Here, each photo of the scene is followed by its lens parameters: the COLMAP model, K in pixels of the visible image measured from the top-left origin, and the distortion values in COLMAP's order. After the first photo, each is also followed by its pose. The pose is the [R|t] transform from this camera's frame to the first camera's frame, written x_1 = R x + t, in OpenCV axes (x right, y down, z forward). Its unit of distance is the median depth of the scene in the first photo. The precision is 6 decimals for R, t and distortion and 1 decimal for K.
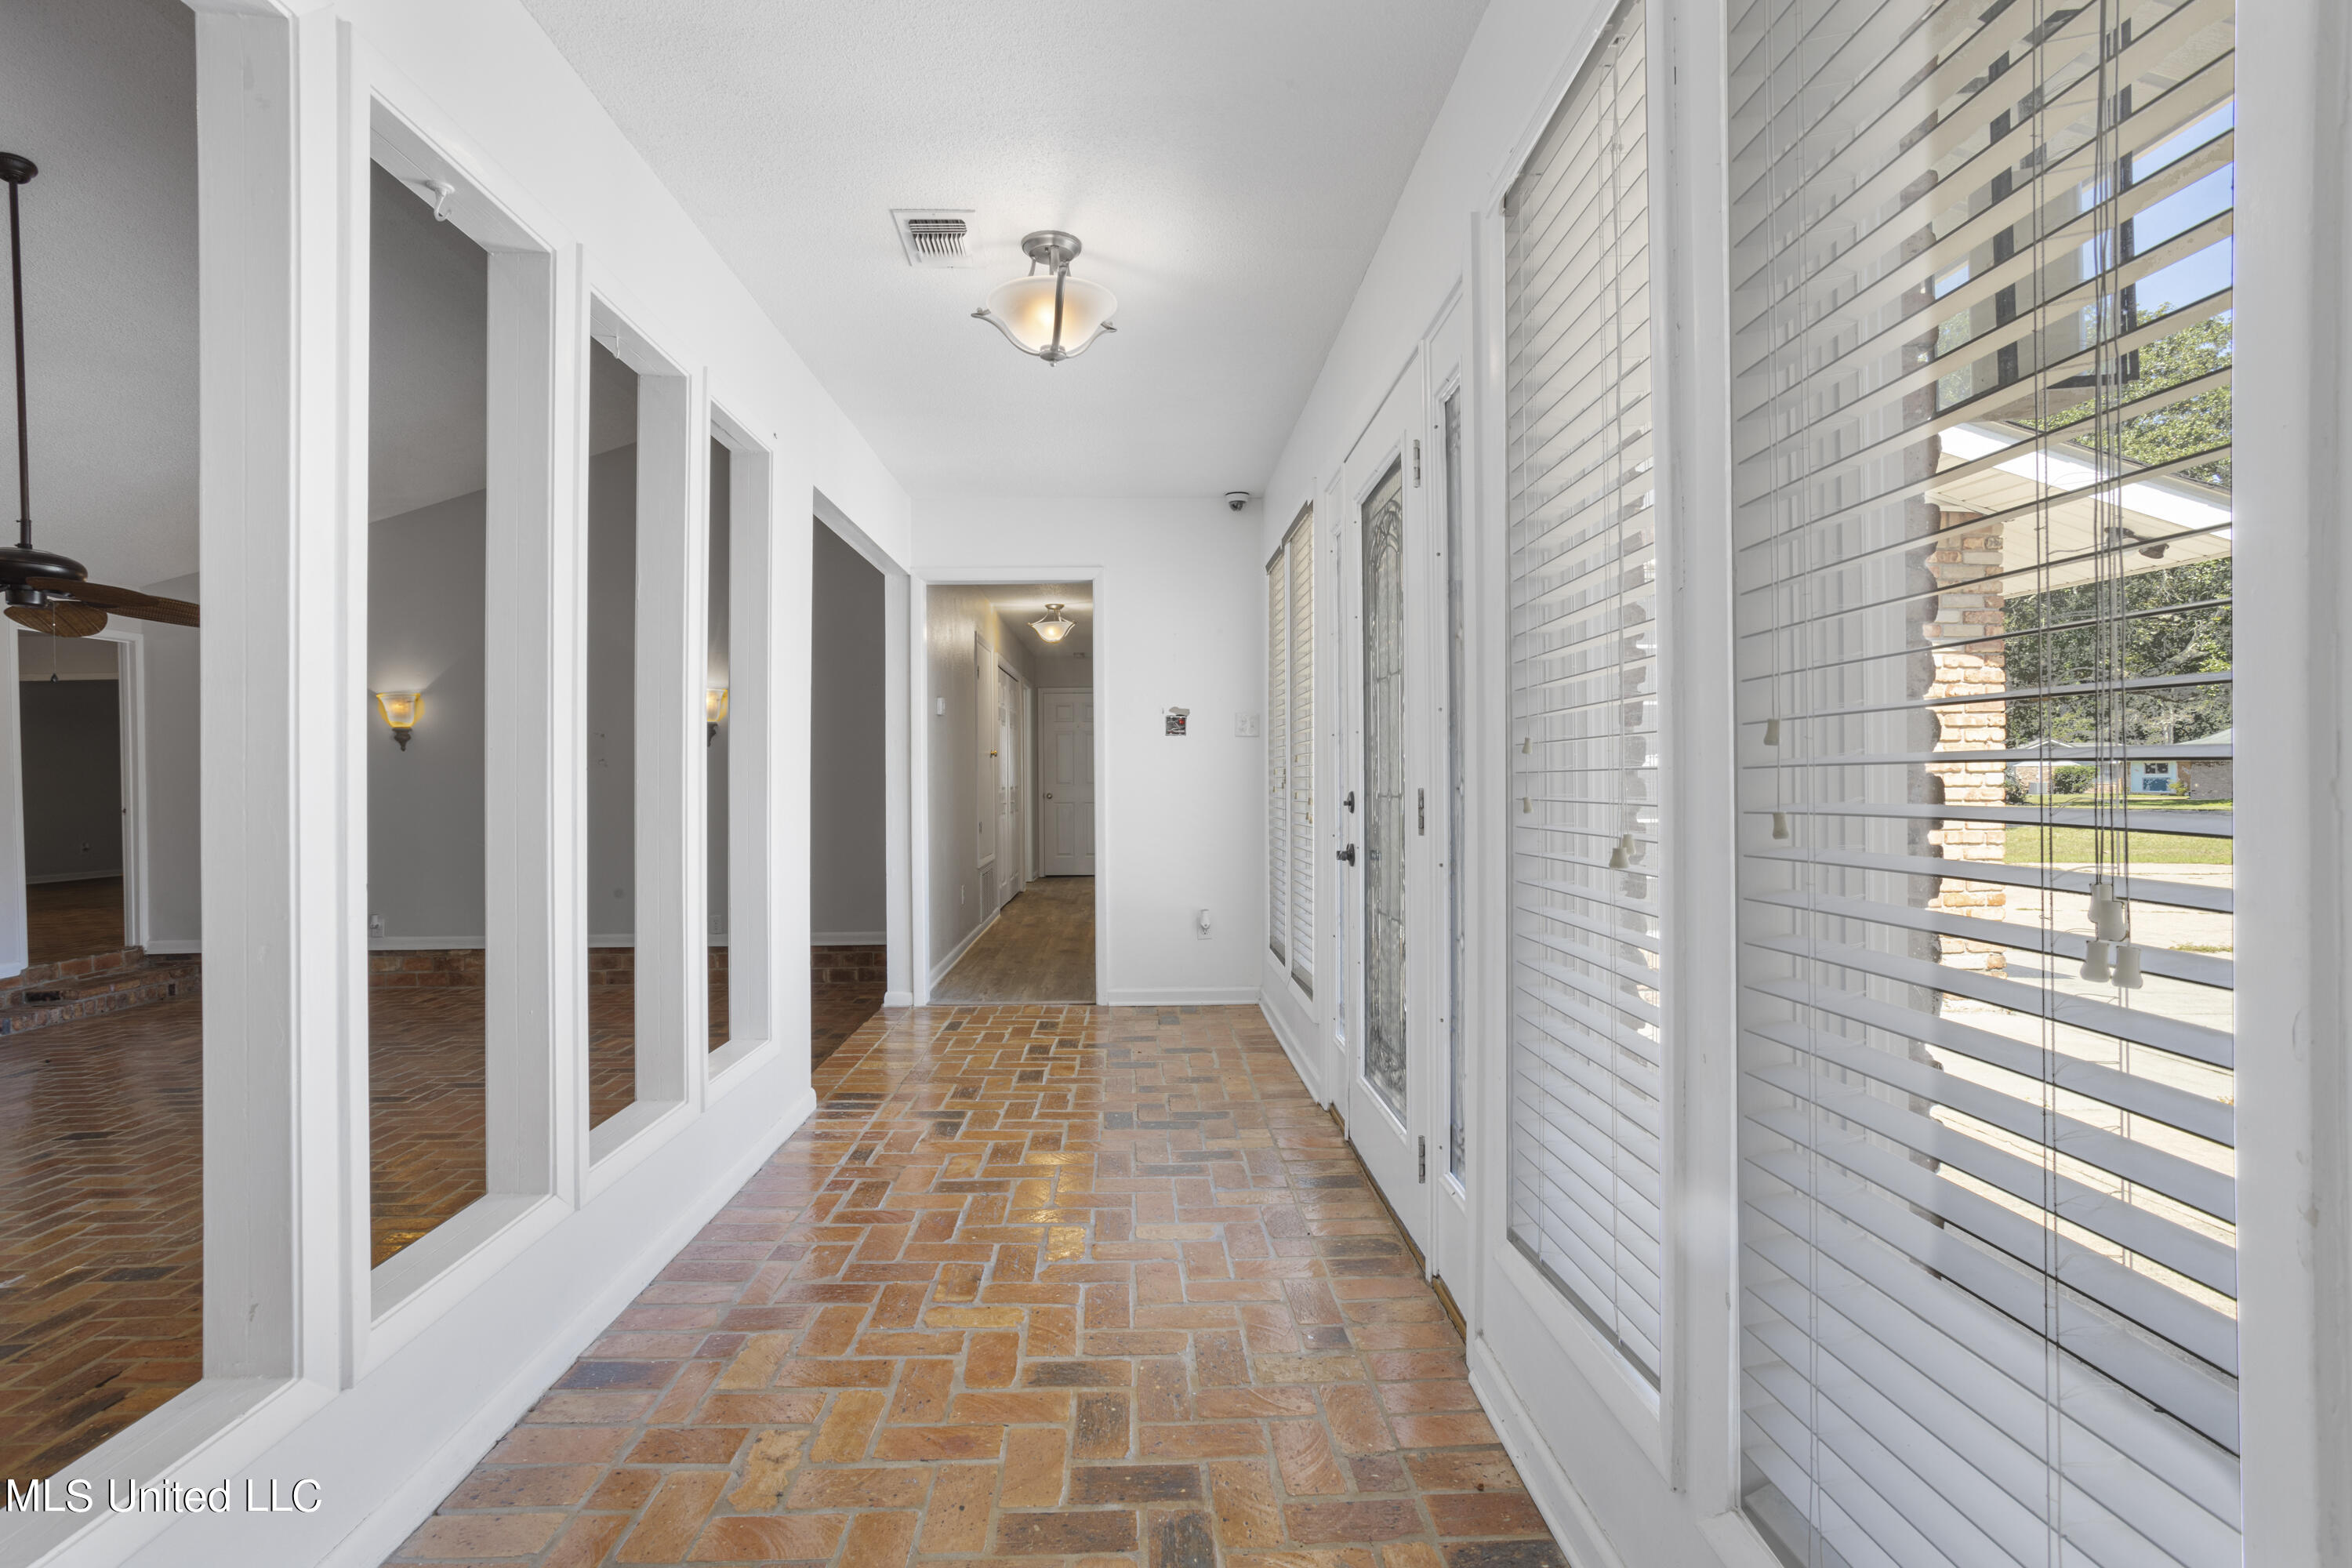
lens RADIAL K [[1127.5, 0, 1179.1], [0, 1127.5, 782.0], [0, 0, 1]] dist [-0.016260, 0.007520]
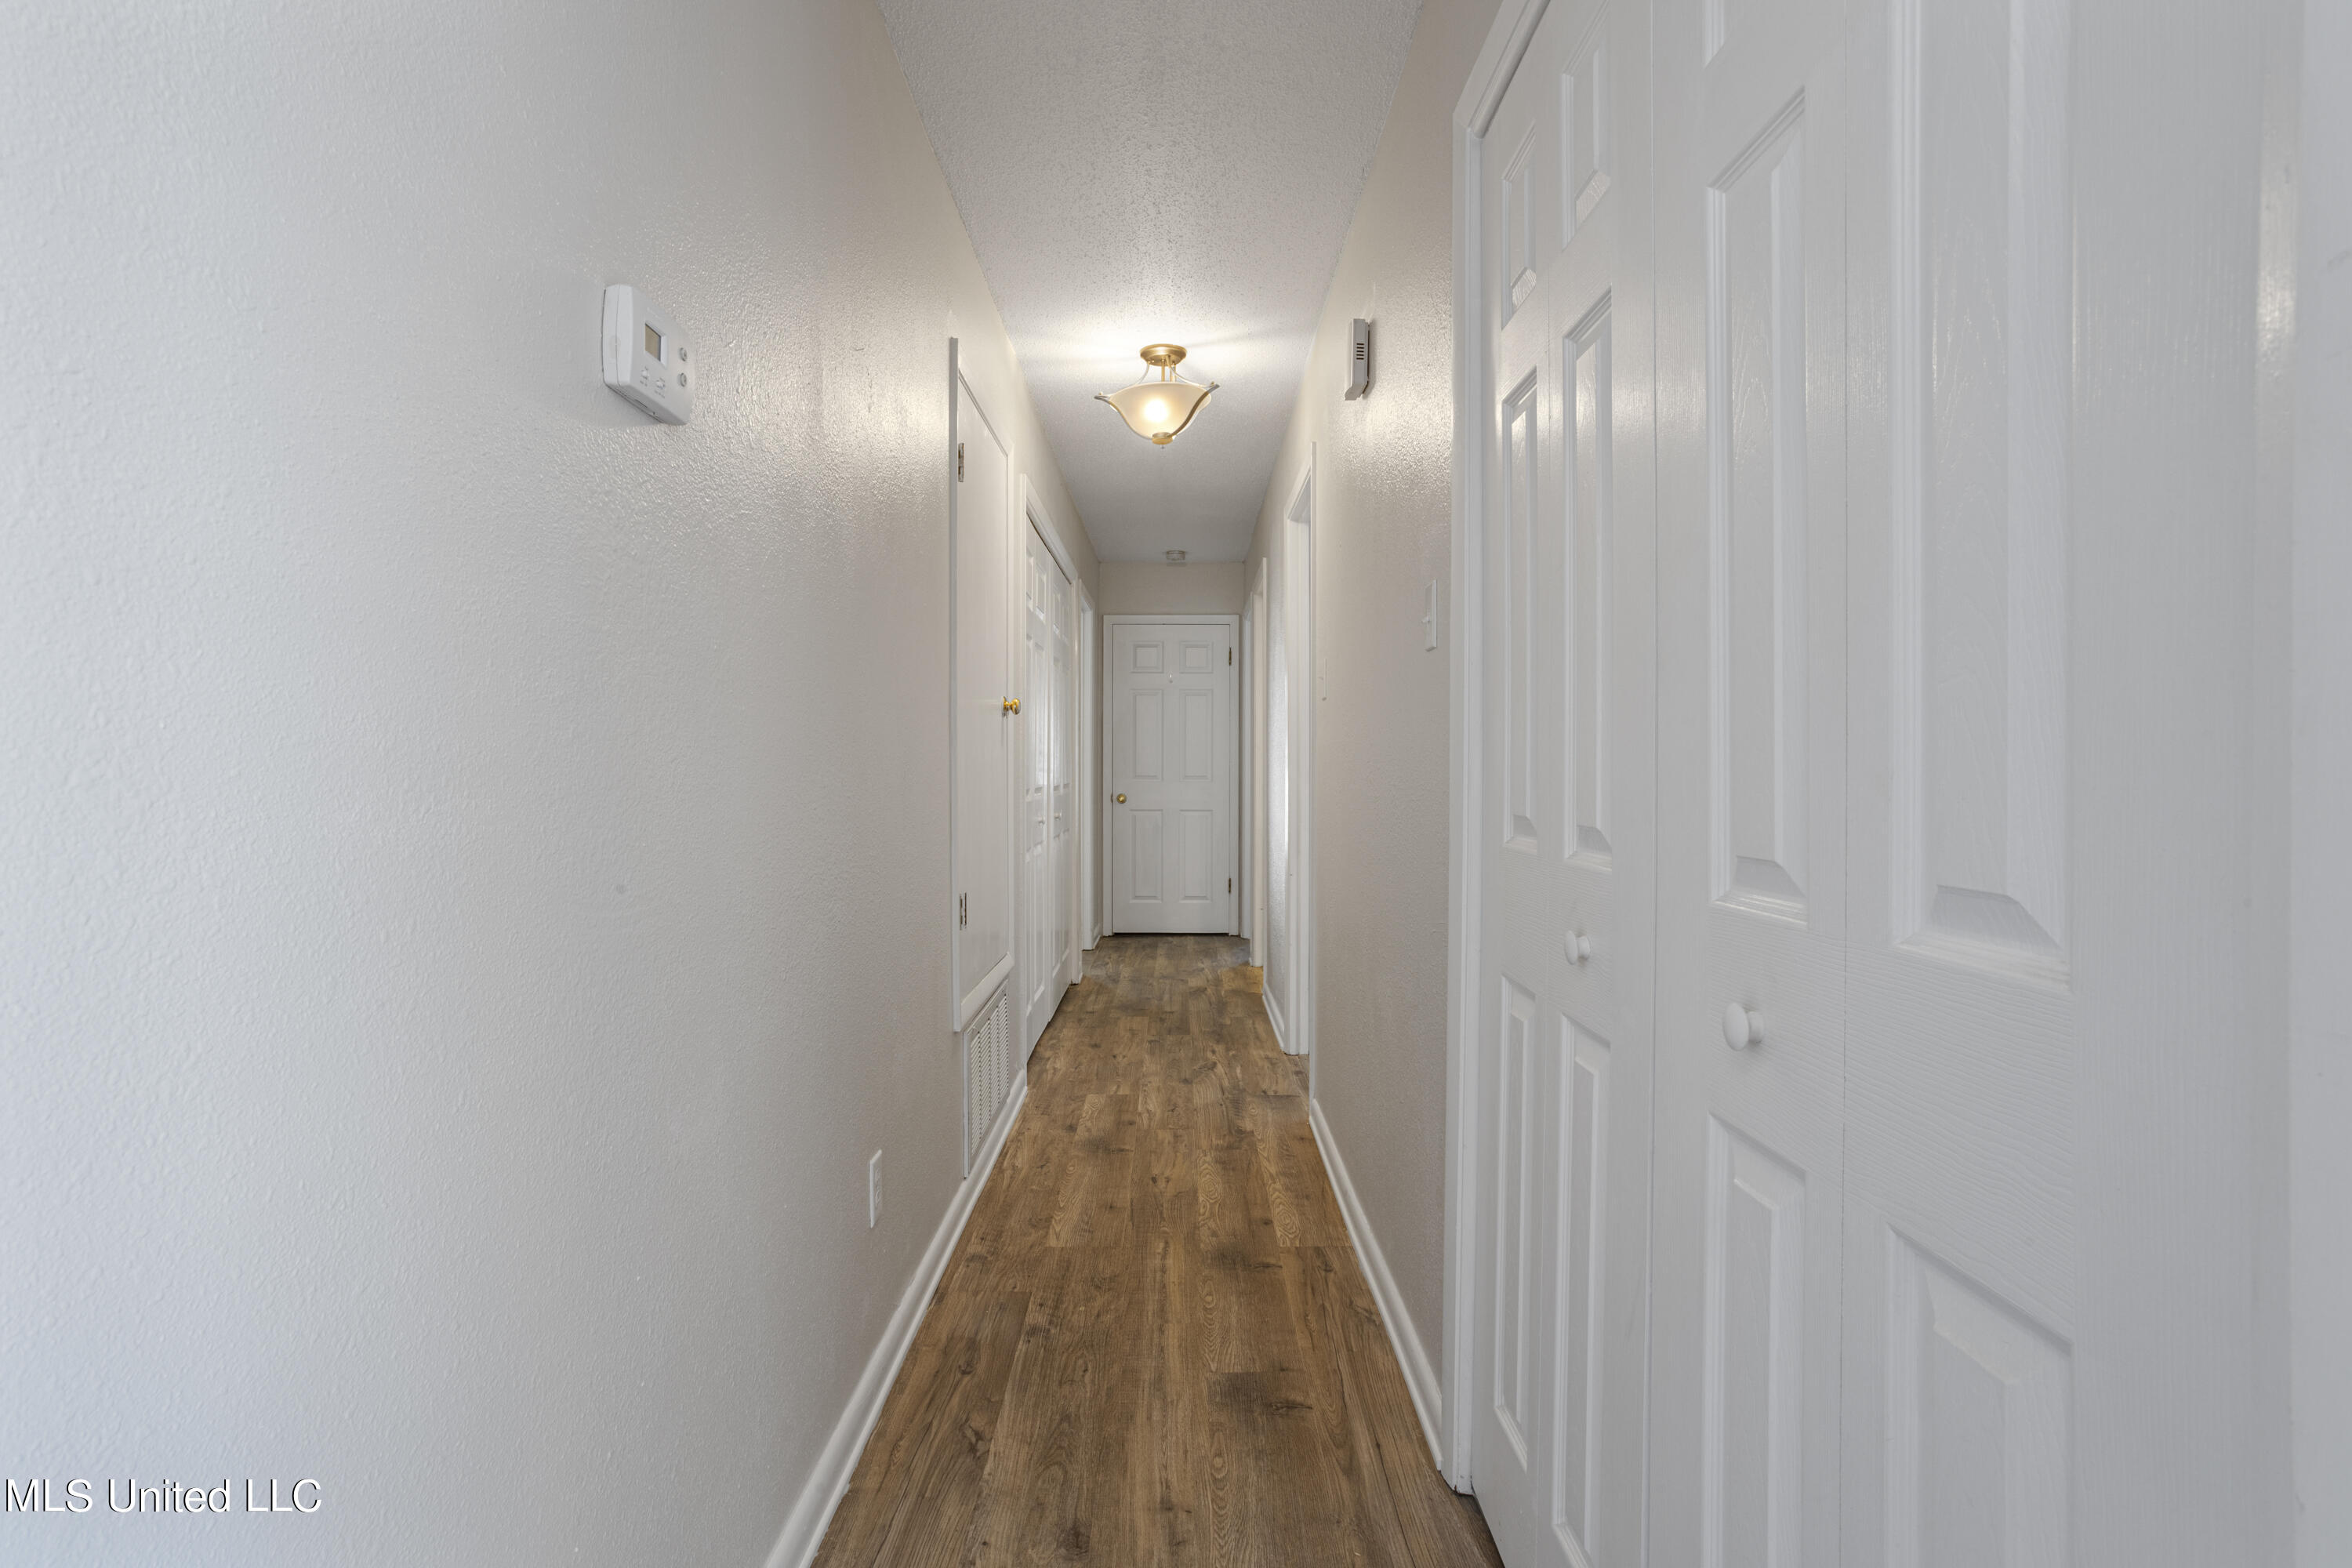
lens RADIAL K [[1127.5, 0, 1177.9], [0, 1127.5, 780.2], [0, 0, 1]] dist [-0.016260, 0.007520]
pose [[0.999041, 0.007259, -0.043179, -0.072681], [-0.007003, 0.999957, 0.006093, -0.001209], [0.043221, -0.005785, 0.999049, 0.500011]]
